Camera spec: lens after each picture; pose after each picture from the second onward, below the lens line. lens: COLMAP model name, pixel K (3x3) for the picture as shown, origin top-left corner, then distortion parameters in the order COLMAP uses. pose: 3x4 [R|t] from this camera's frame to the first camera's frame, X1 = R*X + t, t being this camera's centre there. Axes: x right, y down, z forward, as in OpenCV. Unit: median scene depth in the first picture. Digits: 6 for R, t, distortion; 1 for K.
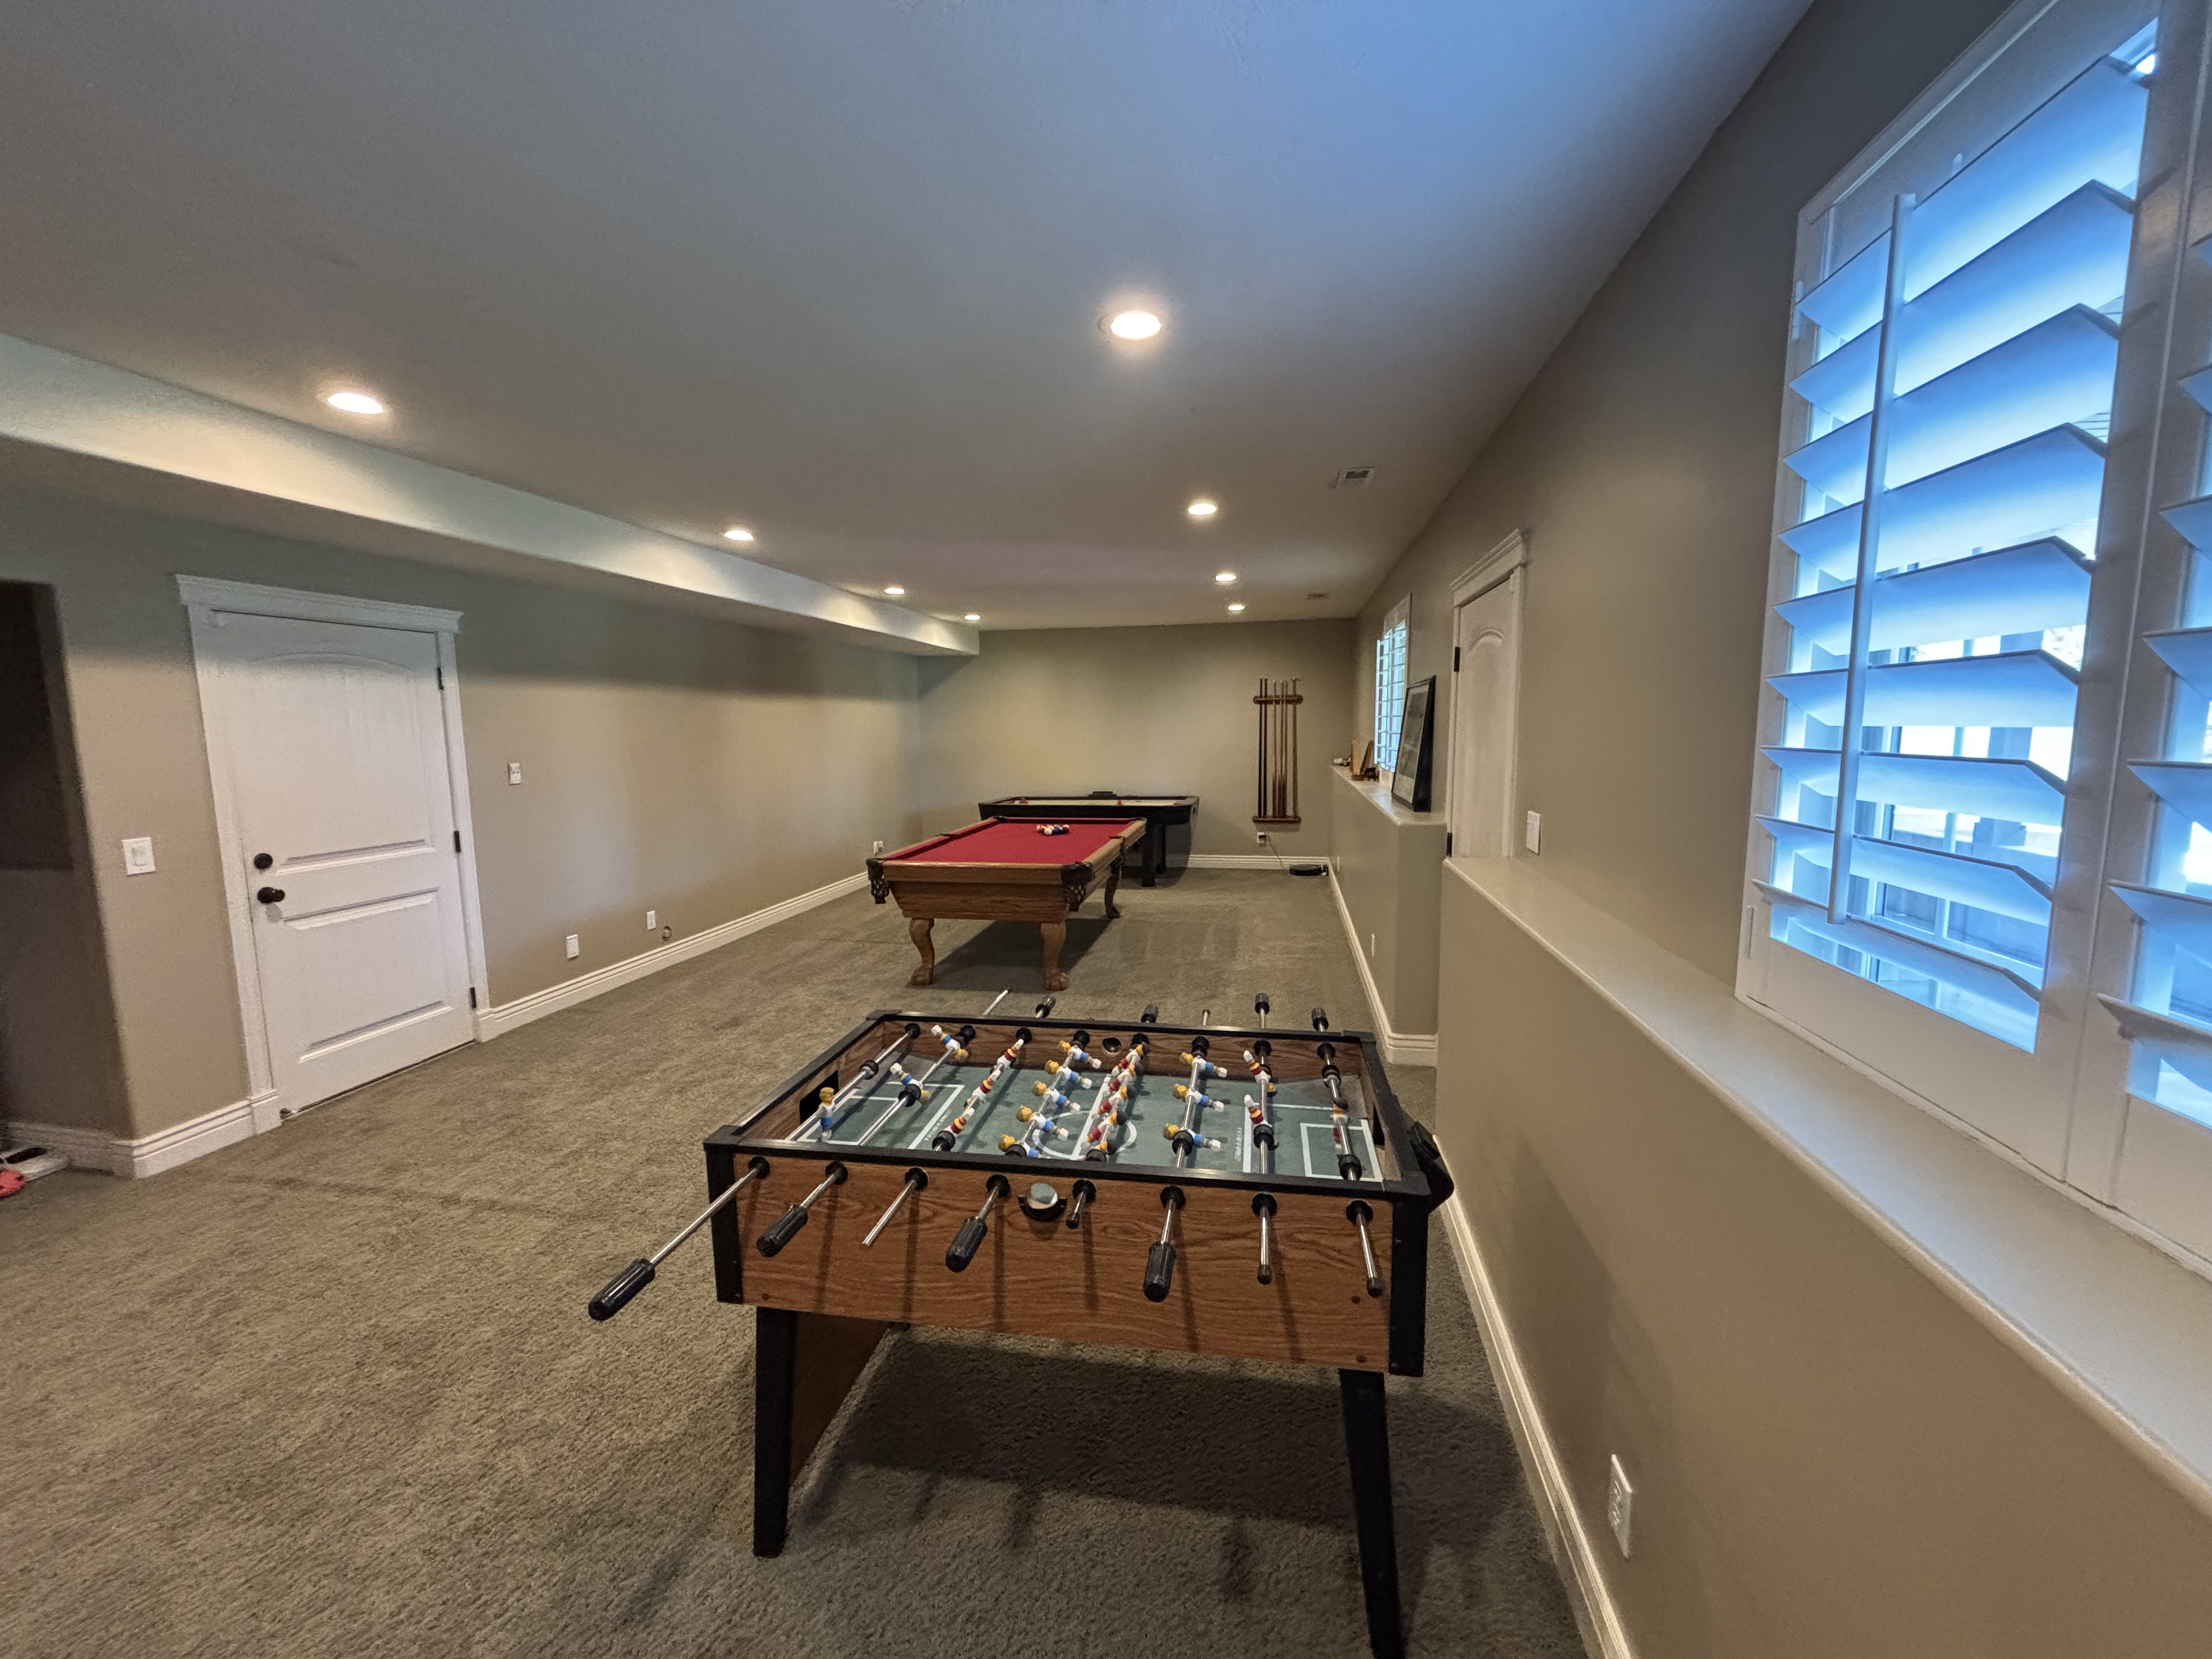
lens RADIAL K [[893.4, 0, 1099.8], [0, 893.4, 830.3], [0, 0, 1]] dist [0.002000, -0.000635]
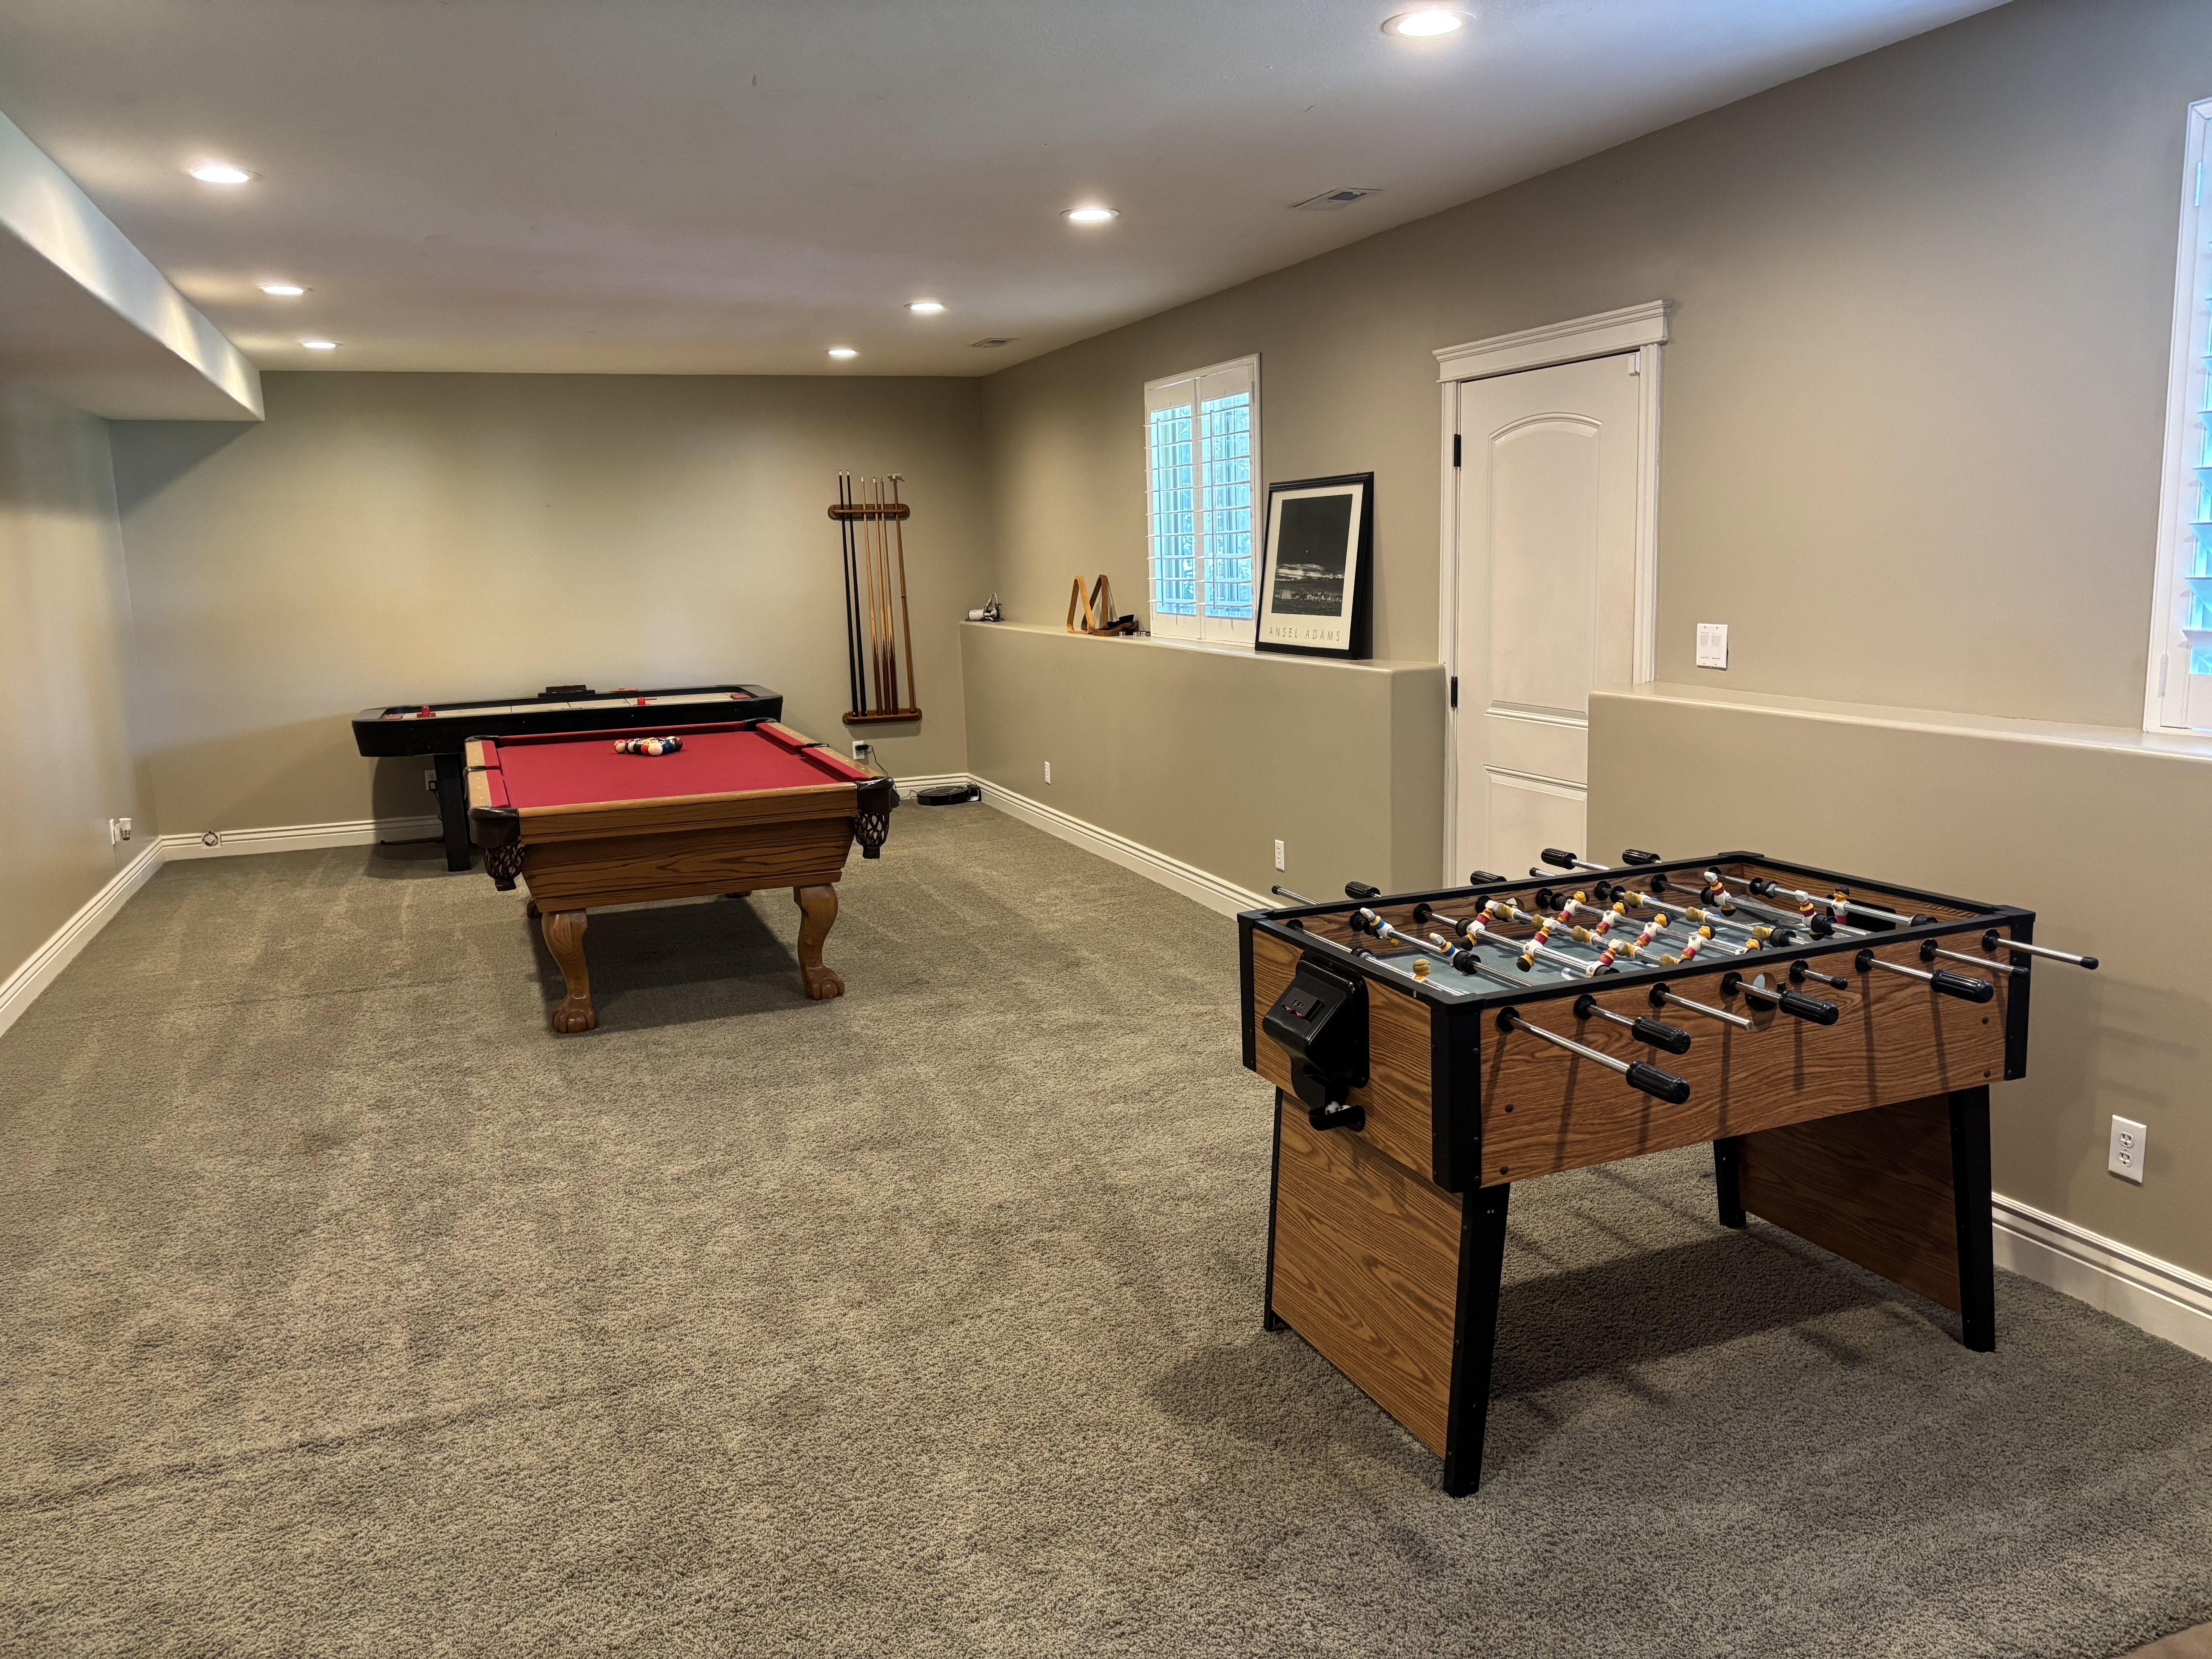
lens RADIAL K [[1705.7, 0, 1115.5], [0, 1705.7, 836.7], [0, 0, 1]] dist [0.053550, -0.048259]
pose [[0.840044, -0.104156, 0.532426, -0.516301], [0.084303, 0.994538, 0.061547, 0.019096], [-0.535929, -0.006817, 0.844236, -0.072859]]
